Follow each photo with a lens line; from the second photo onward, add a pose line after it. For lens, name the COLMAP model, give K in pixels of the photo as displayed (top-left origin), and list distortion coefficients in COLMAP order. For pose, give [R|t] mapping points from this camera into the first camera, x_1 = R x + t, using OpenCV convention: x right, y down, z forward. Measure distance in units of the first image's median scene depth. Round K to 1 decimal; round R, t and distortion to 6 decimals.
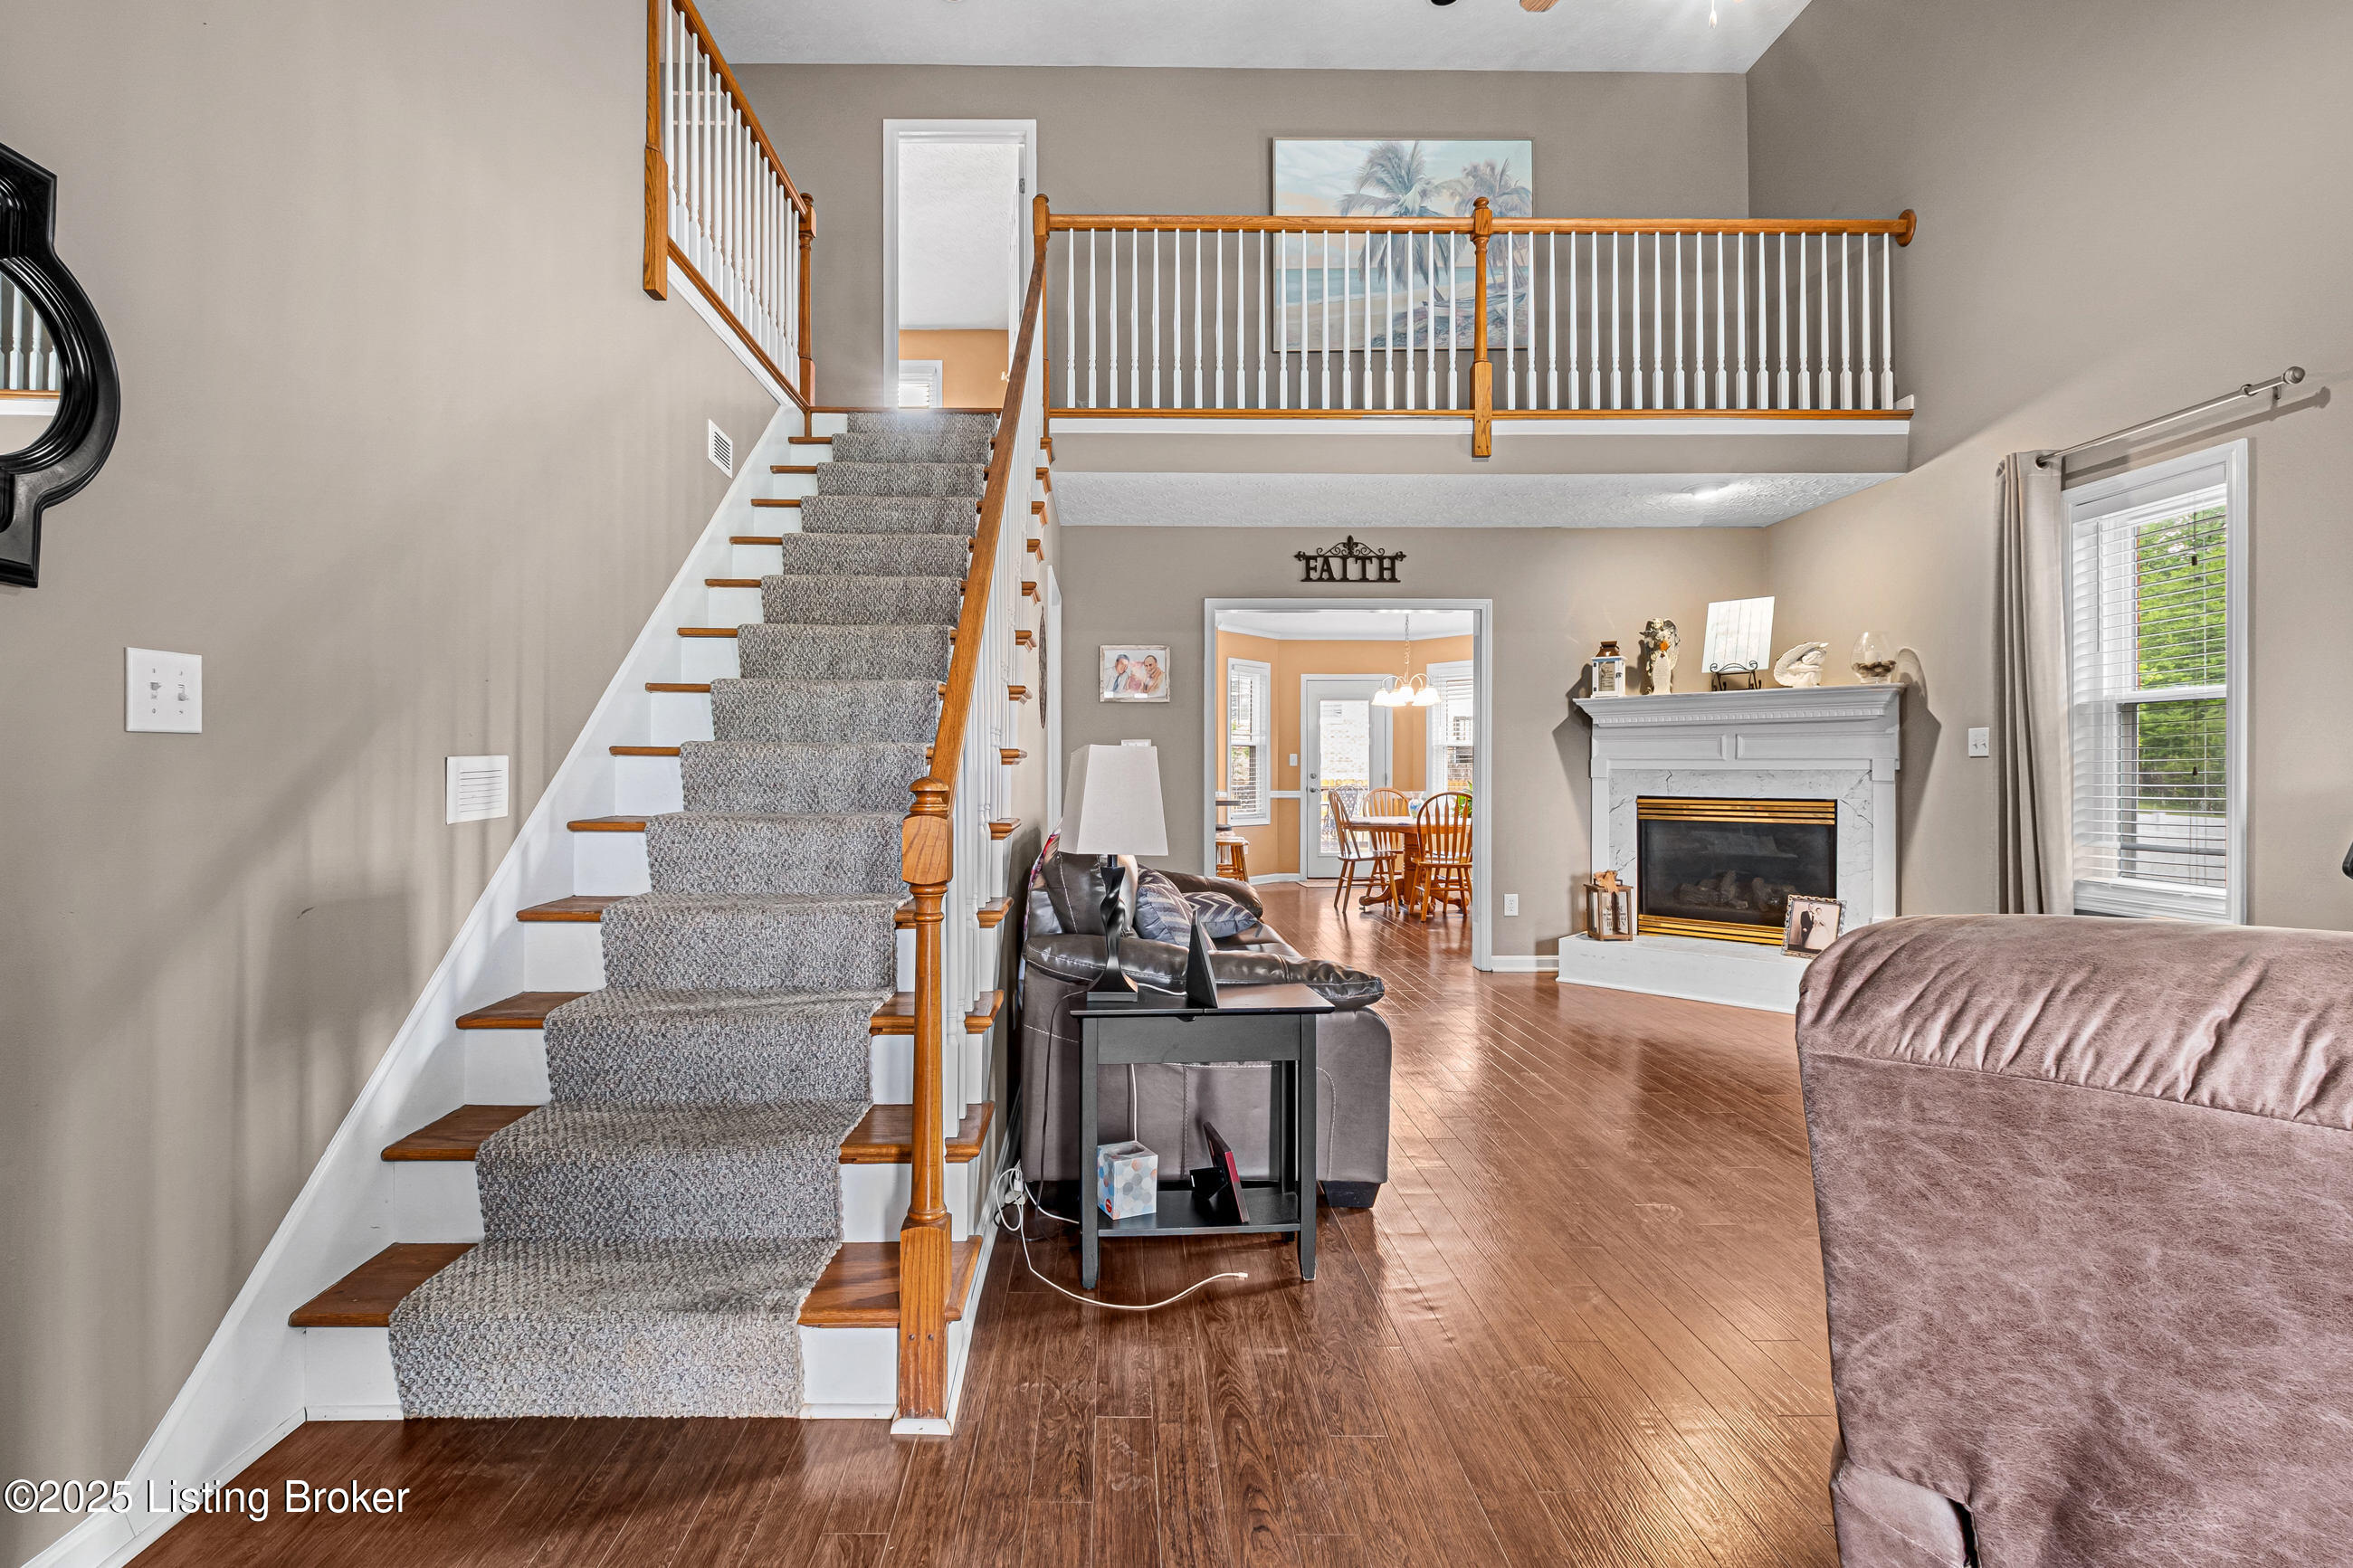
lens RADIAL K [[1026.9, 0, 1130.6], [0, 1026.9, 762.5], [0, 0, 1]] dist [0.005656, -0.006501]
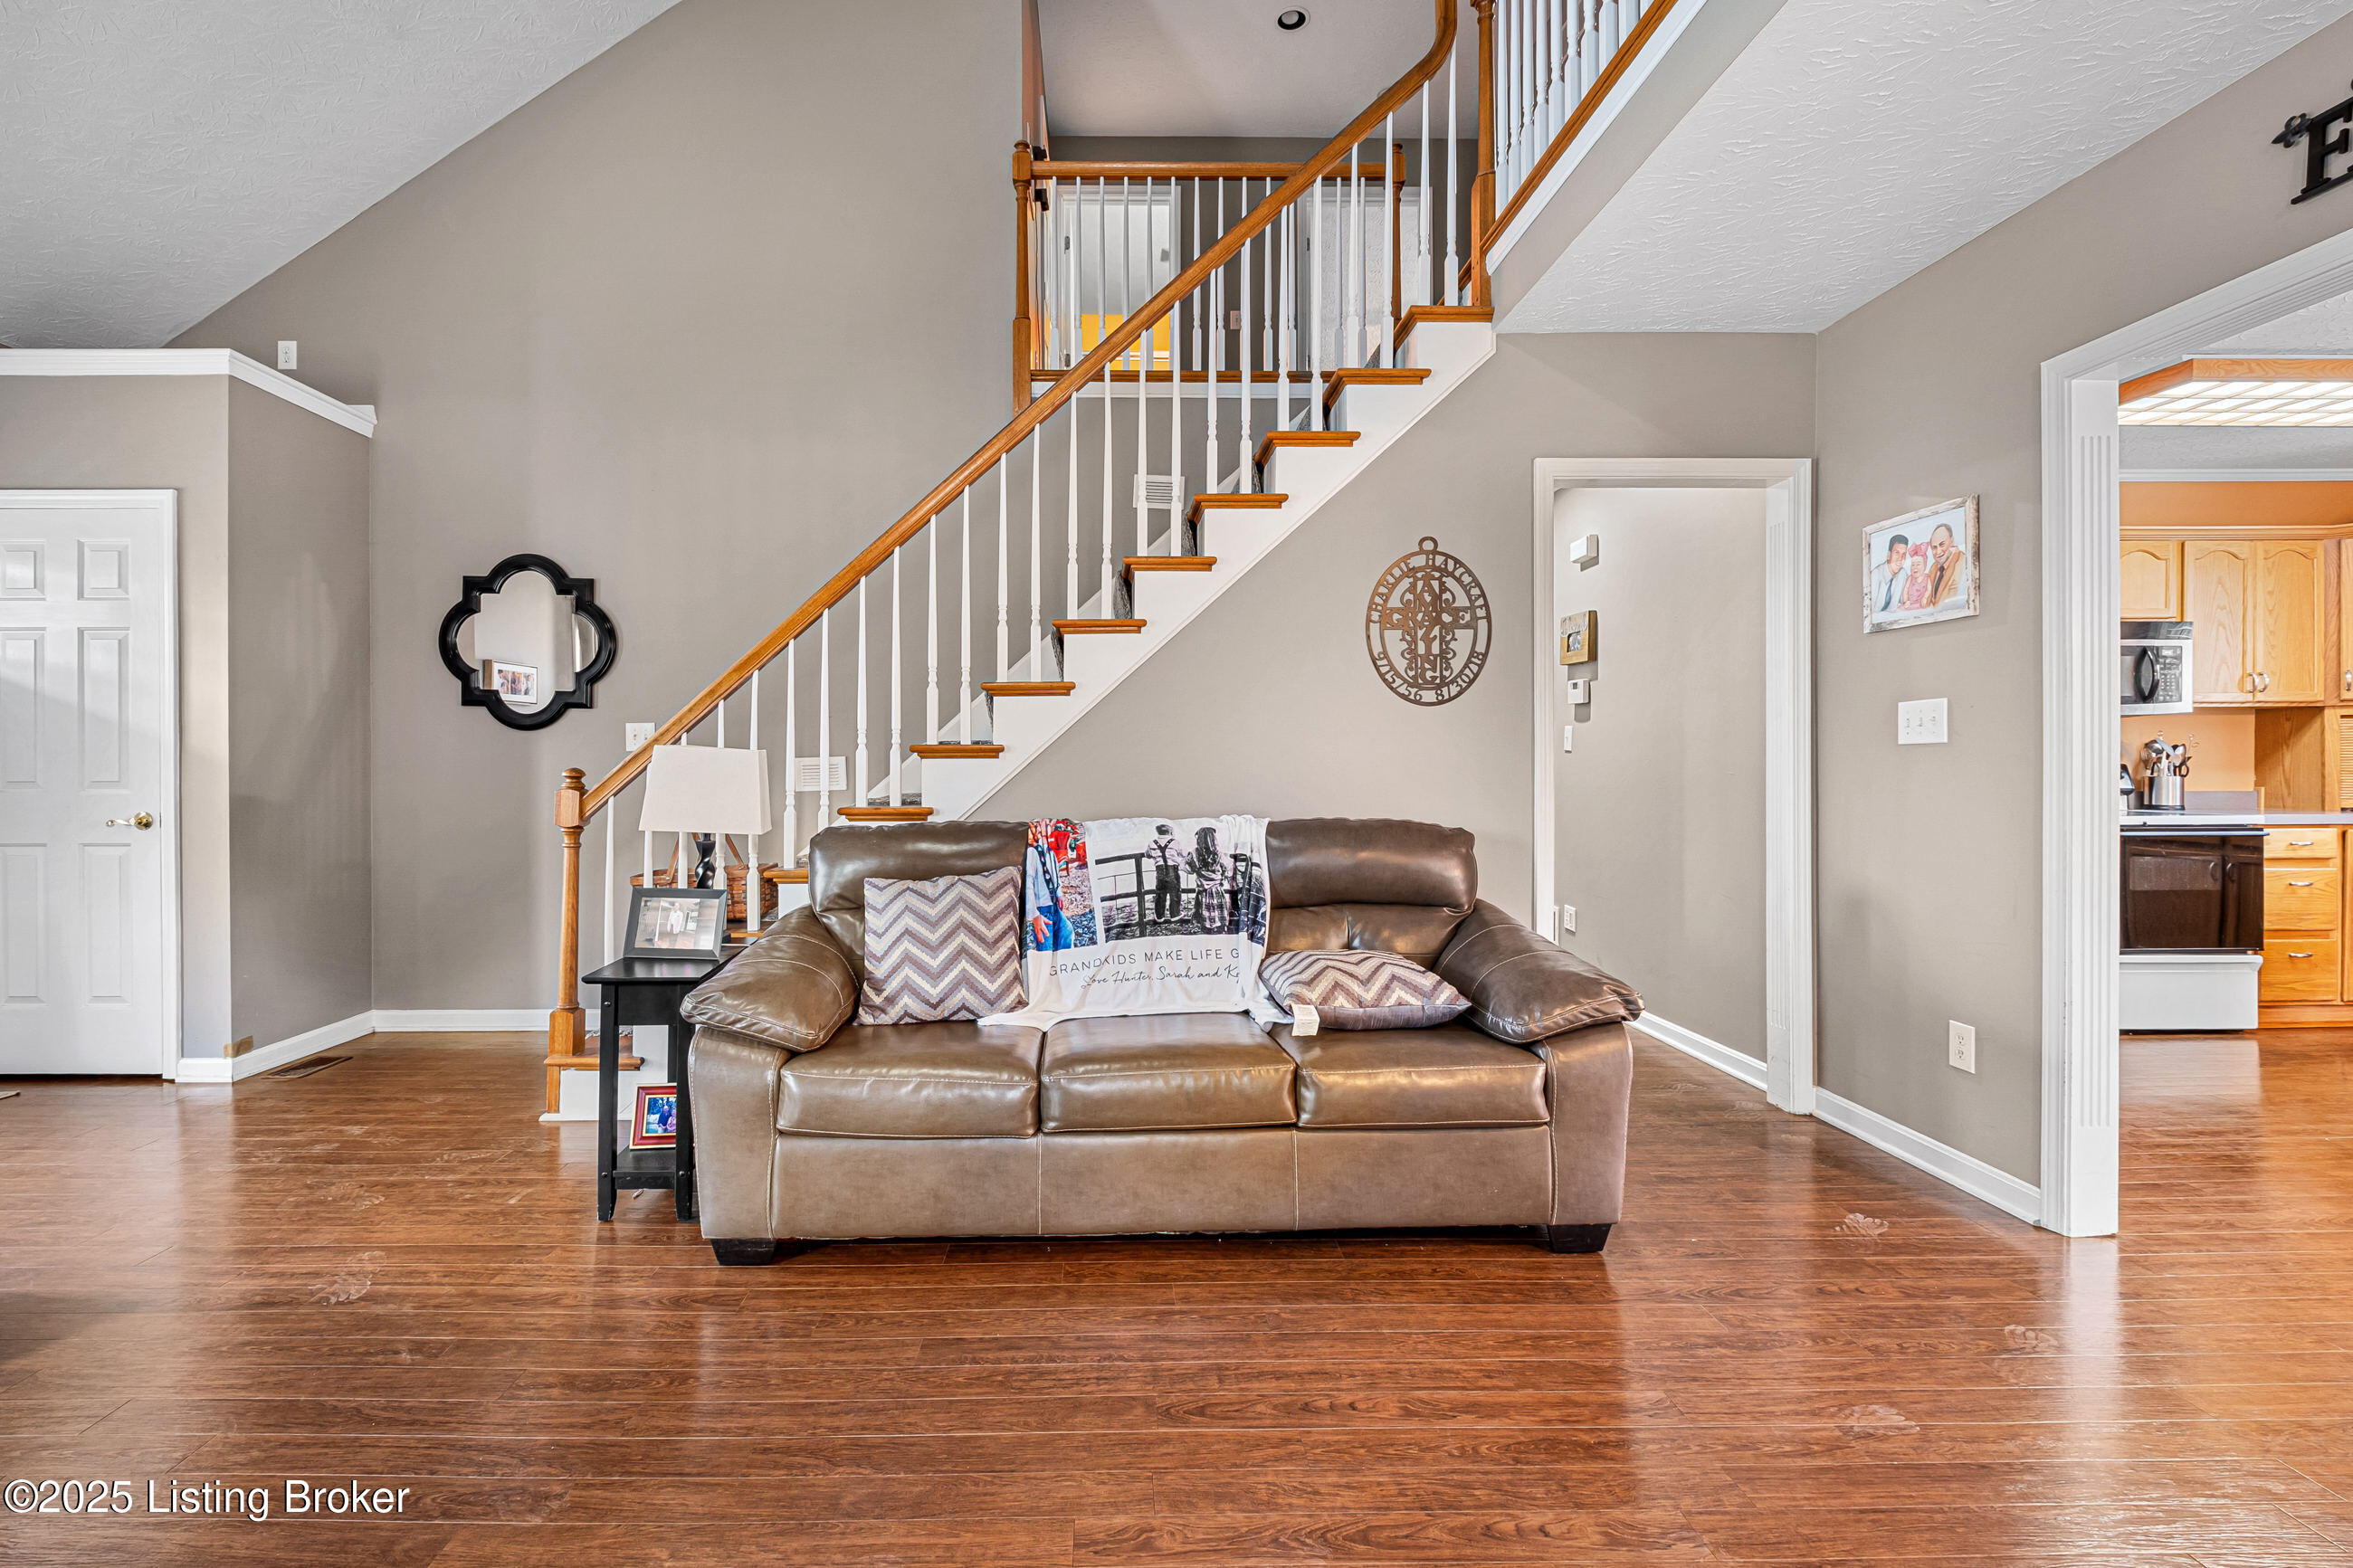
lens RADIAL K [[1026.9, 0, 1105.7], [0, 1026.9, 765.1], [0, 0, 1]] dist [0.005656, -0.006501]
pose [[-0.005275, -0.000177, -0.999986, 0.524809], [0.008787, 0.999961, -0.000224, 0.005405], [0.999947, -0.008788, -0.005273, 0.635082]]
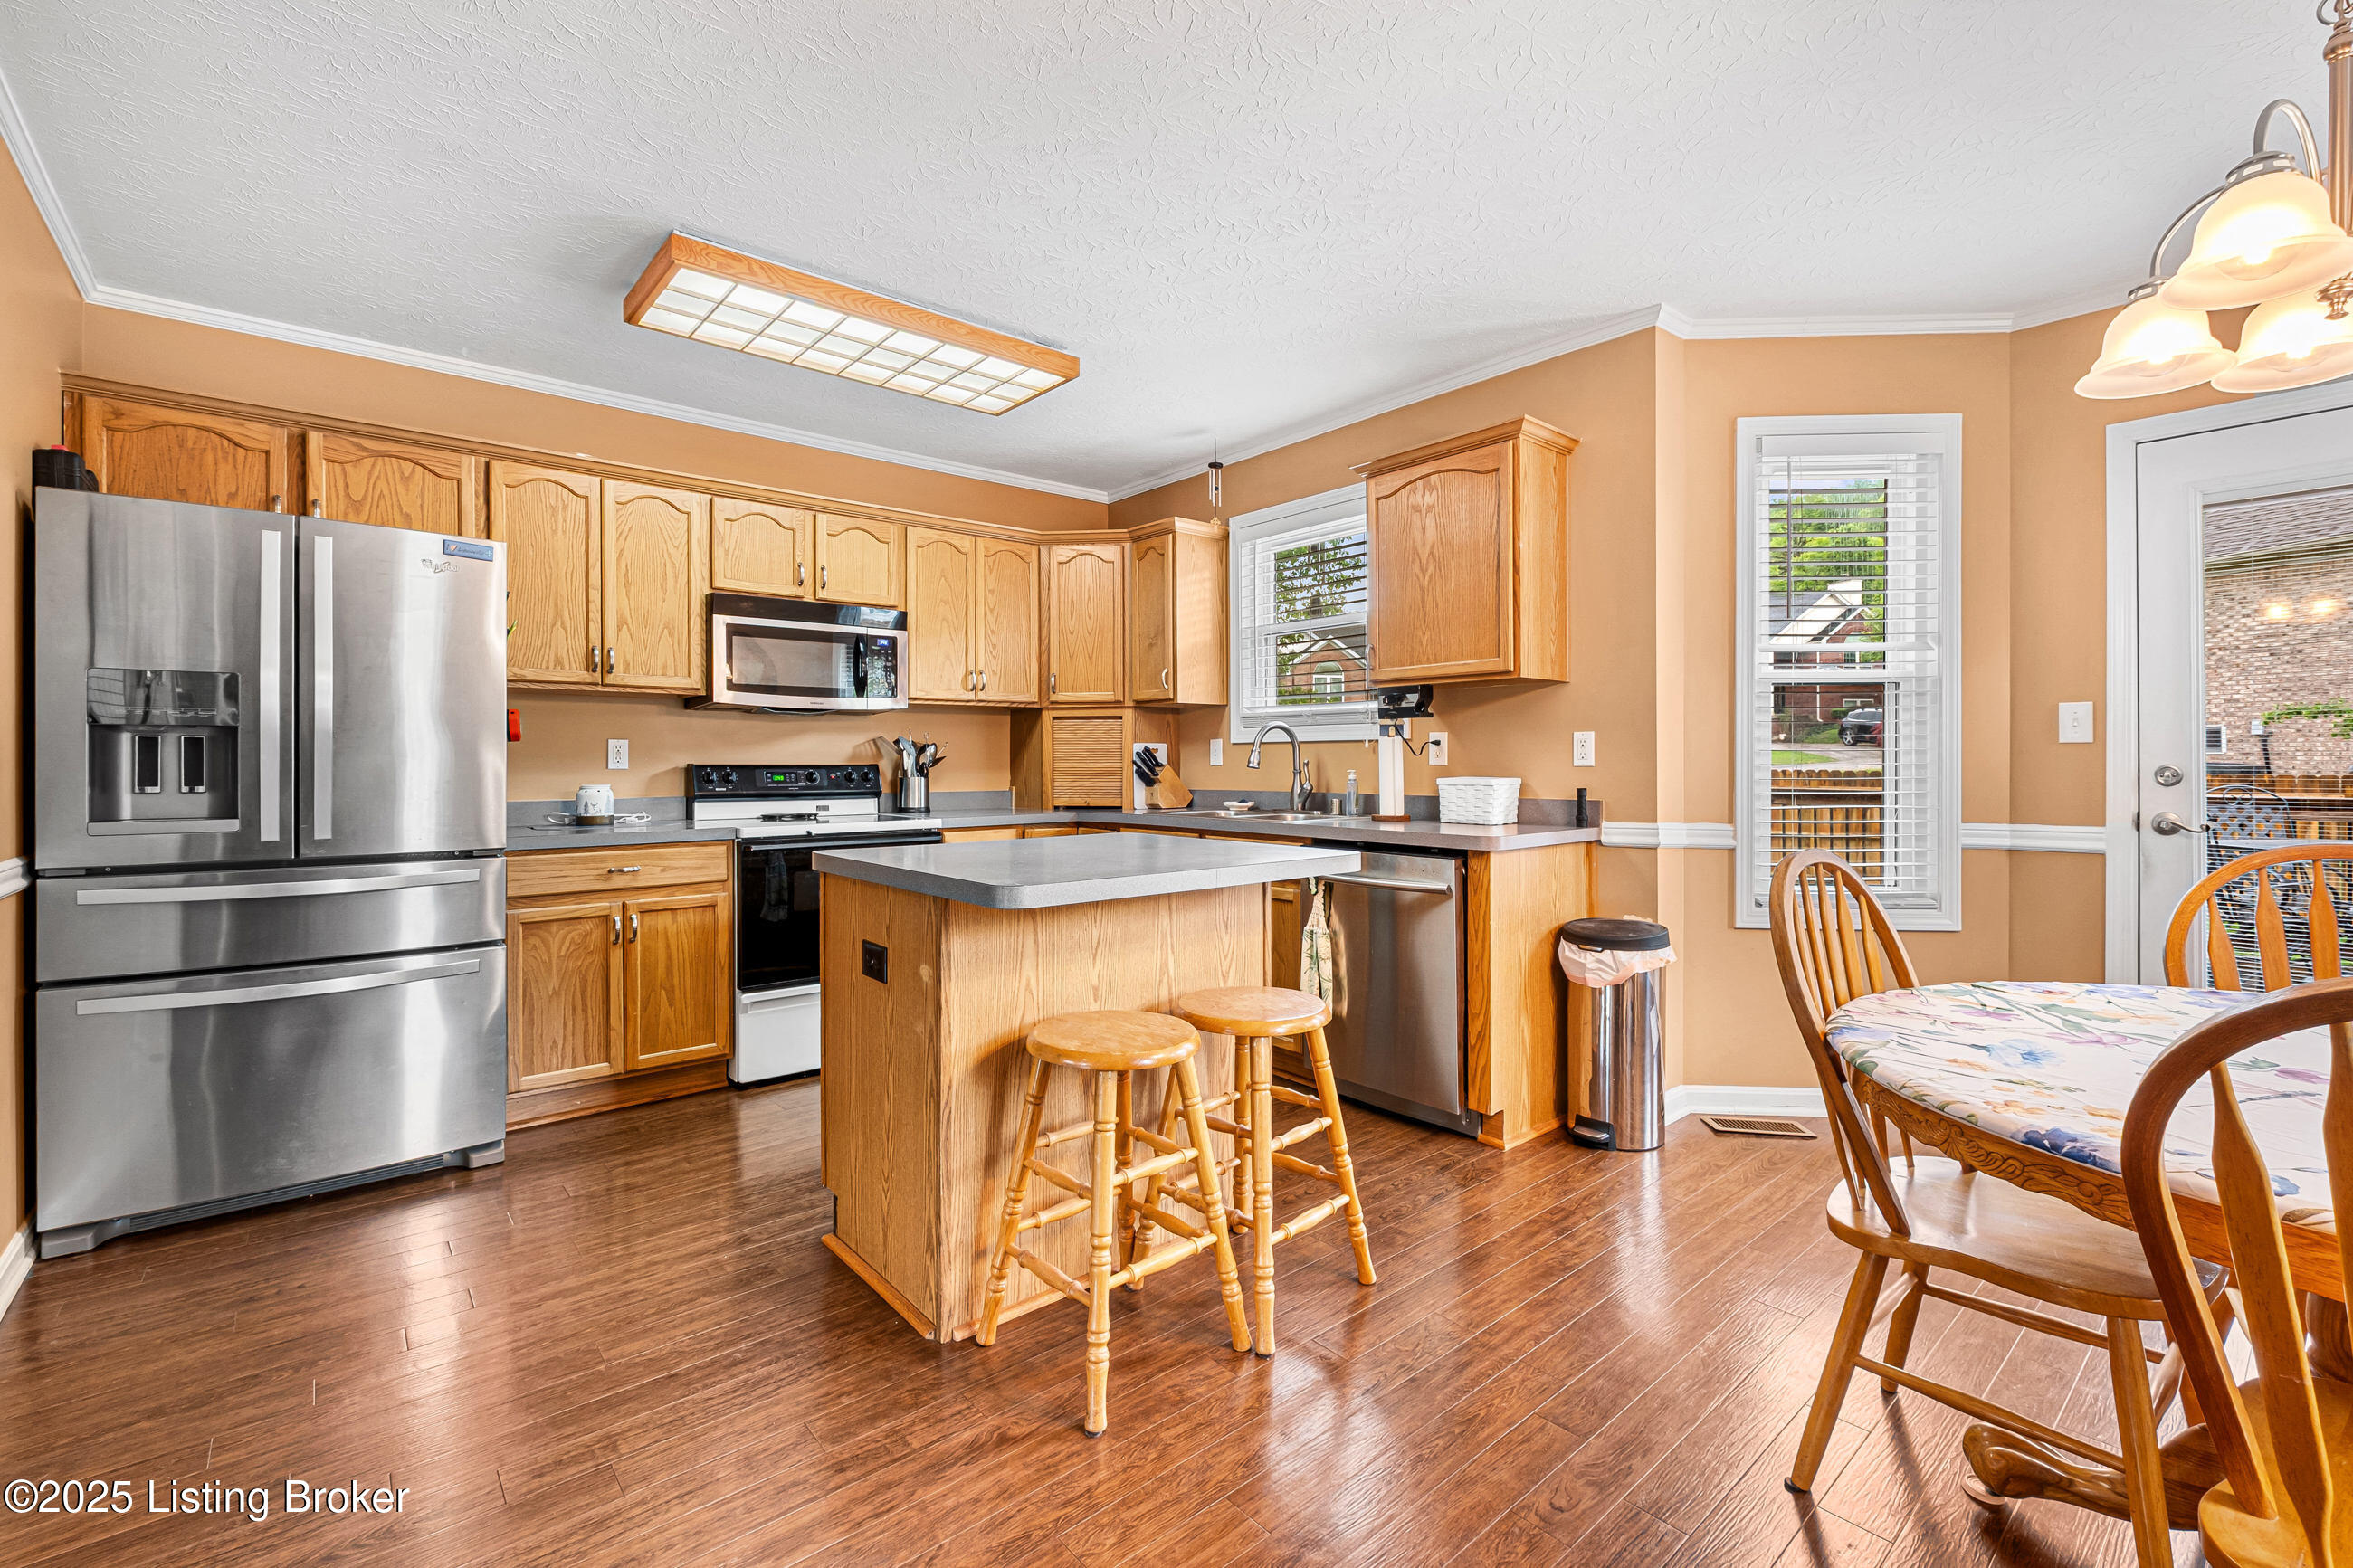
lens RADIAL K [[1026.9, 0, 1169.7], [0, 1026.9, 765.1], [0, 0, 1]] dist [0.005656, -0.006501]
pose [[0.638314, -0.002406, -0.769772, 0.415907], [0.009612, 0.999942, 0.004845, 0.010628], [0.769716, -0.010492, 0.638301, 1.157465]]
